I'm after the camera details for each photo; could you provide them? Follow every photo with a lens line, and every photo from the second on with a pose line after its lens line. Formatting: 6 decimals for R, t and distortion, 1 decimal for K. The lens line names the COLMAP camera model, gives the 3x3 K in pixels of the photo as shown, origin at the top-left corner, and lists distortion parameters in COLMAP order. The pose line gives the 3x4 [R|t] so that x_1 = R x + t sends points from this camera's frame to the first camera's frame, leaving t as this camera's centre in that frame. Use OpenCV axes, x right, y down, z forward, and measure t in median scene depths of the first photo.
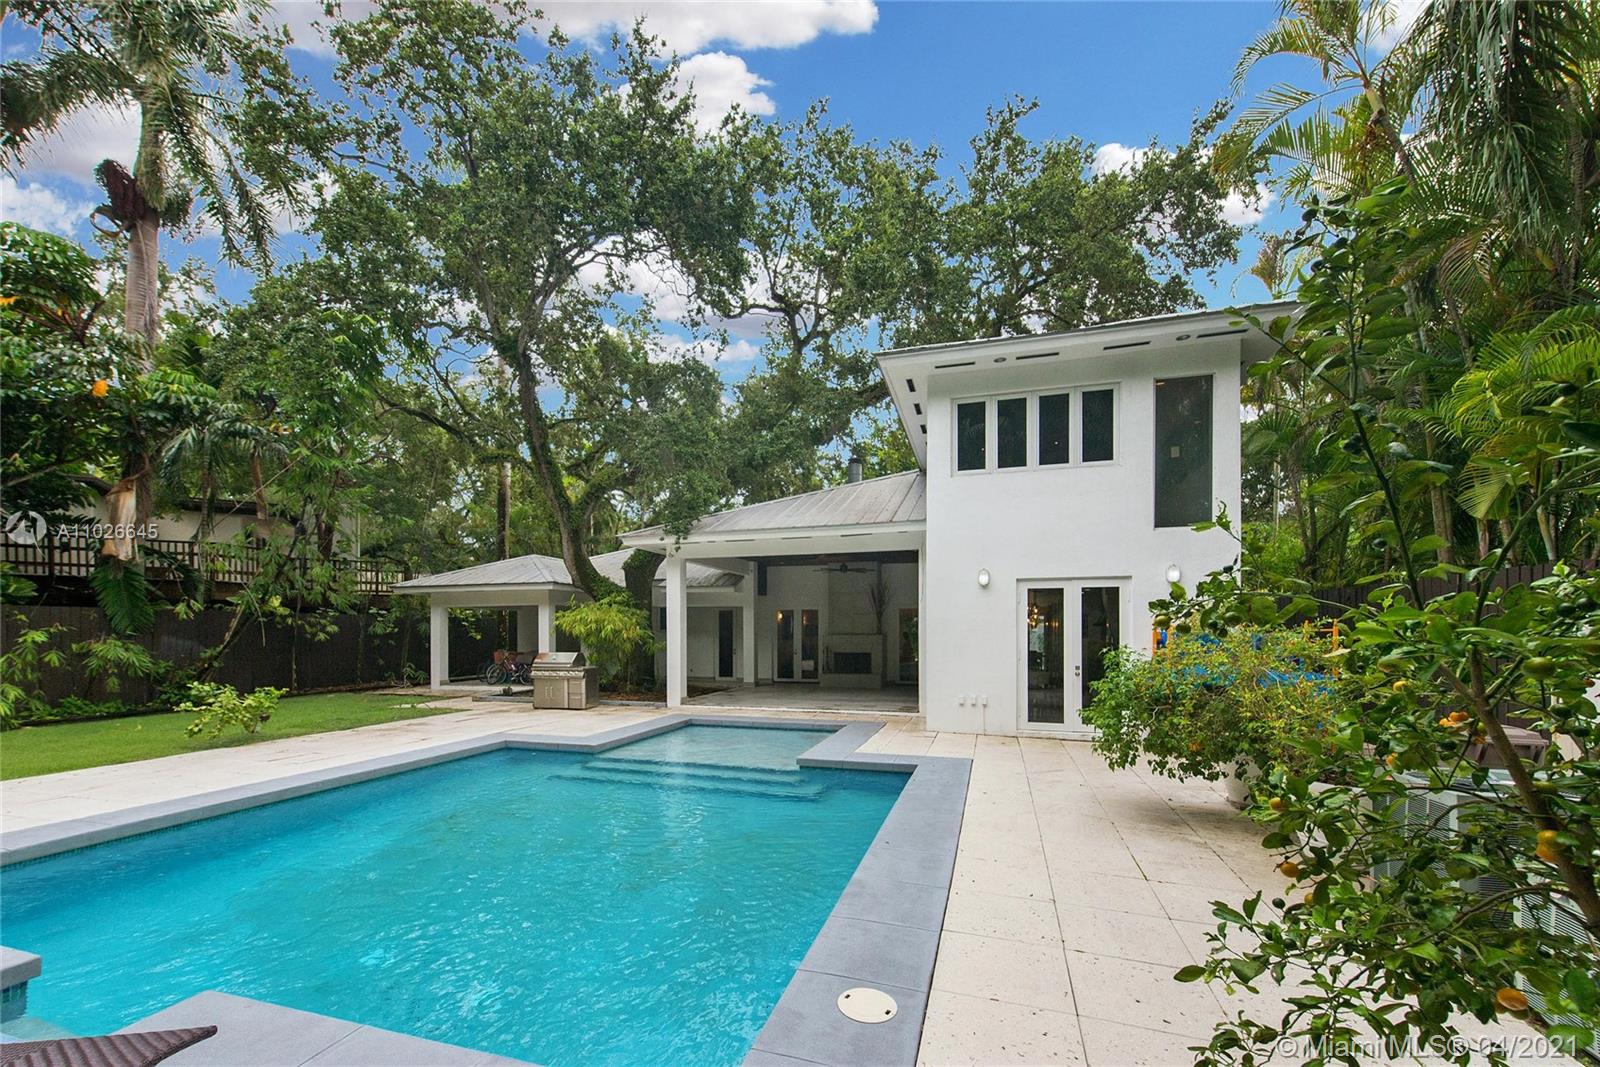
lens RADIAL K [[633.5, 0, 779.0], [0, 633.5, 628.0], [0, 0, 1]] dist [0.014808, -0.002570]
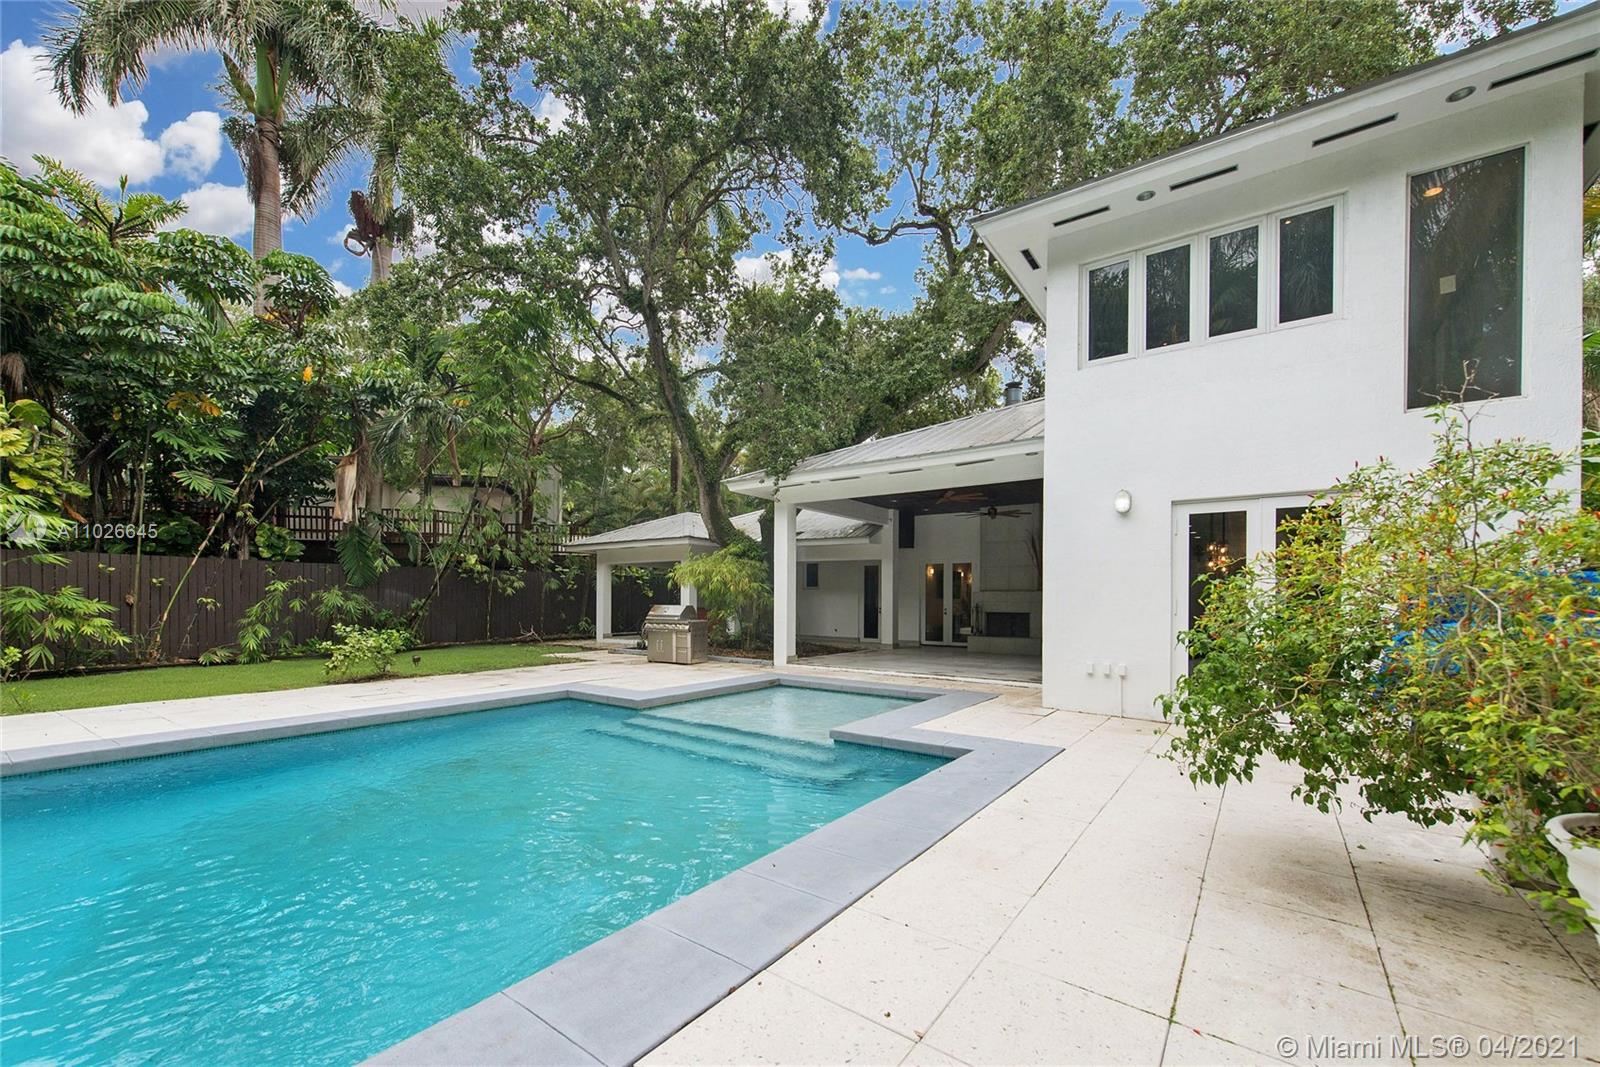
lens RADIAL K [[633.5, 0, 802.8], [0, 633.5, 595.1], [0, 0, 1]] dist [0.014808, -0.002570]
pose [[0.952965, 0.006161, -0.303018, 0.150597], [-0.006385, 0.999980, 0.000254, 0.023416], [0.303014, 0.001693, 0.952985, 0.148241]]
